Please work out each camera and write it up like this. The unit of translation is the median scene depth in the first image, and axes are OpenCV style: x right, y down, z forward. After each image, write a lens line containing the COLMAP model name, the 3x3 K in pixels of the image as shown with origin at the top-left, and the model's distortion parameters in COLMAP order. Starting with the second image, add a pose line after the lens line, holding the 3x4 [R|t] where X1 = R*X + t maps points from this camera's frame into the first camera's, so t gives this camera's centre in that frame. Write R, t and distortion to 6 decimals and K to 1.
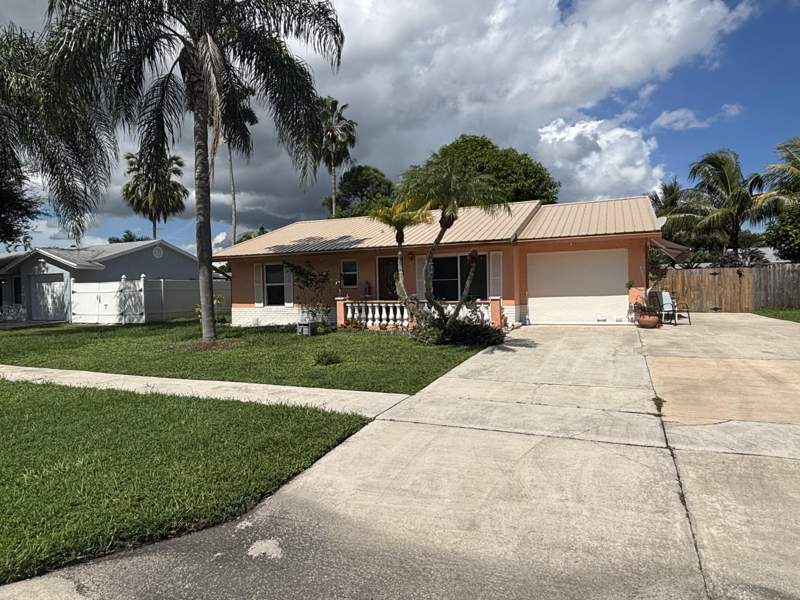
lens RADIAL K [[503.5, 0, 400.9], [0, 503.5, 299.1], [0, 0, 1]] dist [0.009844, 0.000610]
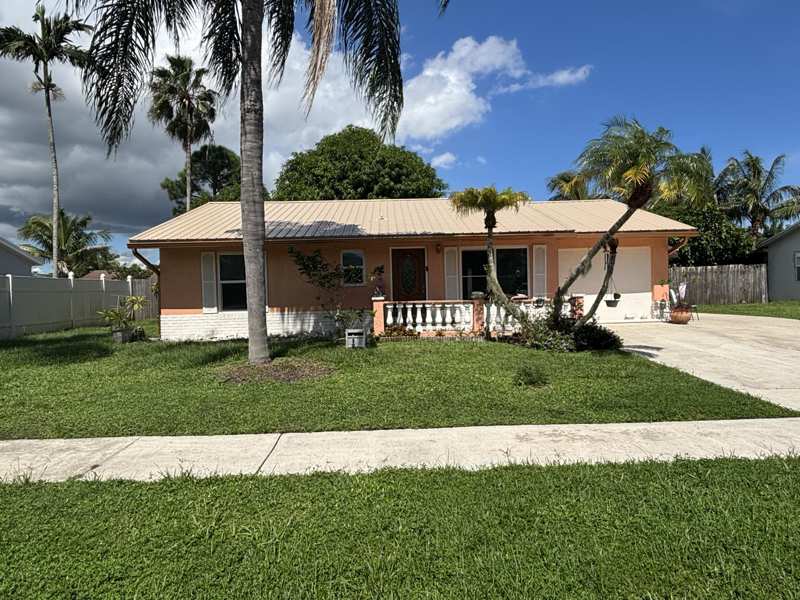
lens RADIAL K [[503.5, 0, 401.7], [0, 503.5, 297.8], [0, 0, 1]] dist [0.009844, 0.000610]
pose [[0.904639, -0.007753, 0.426108, -0.397797], [0.013394, 0.999858, -0.010244, 0.005942], [-0.425968, 0.014974, 0.904614, 0.264278]]
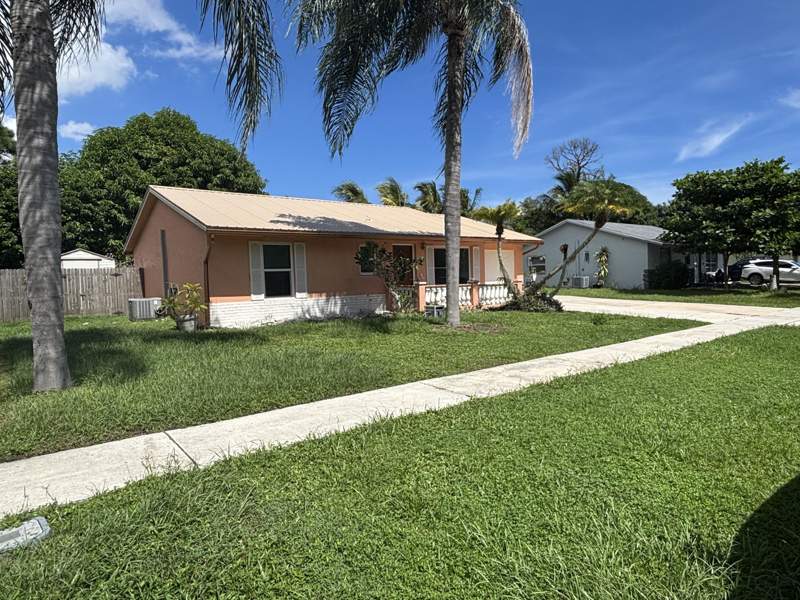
lens RADIAL K [[503.5, 0, 399.5], [0, 503.5, 300.1], [0, 0, 1]] dist [0.009844, 0.000610]
pose [[0.460558, -0.033393, 0.887001, -0.997805], [0.038577, 0.999101, 0.017583, 0.013409], [-0.886791, 0.026120, 0.461432, 0.538463]]
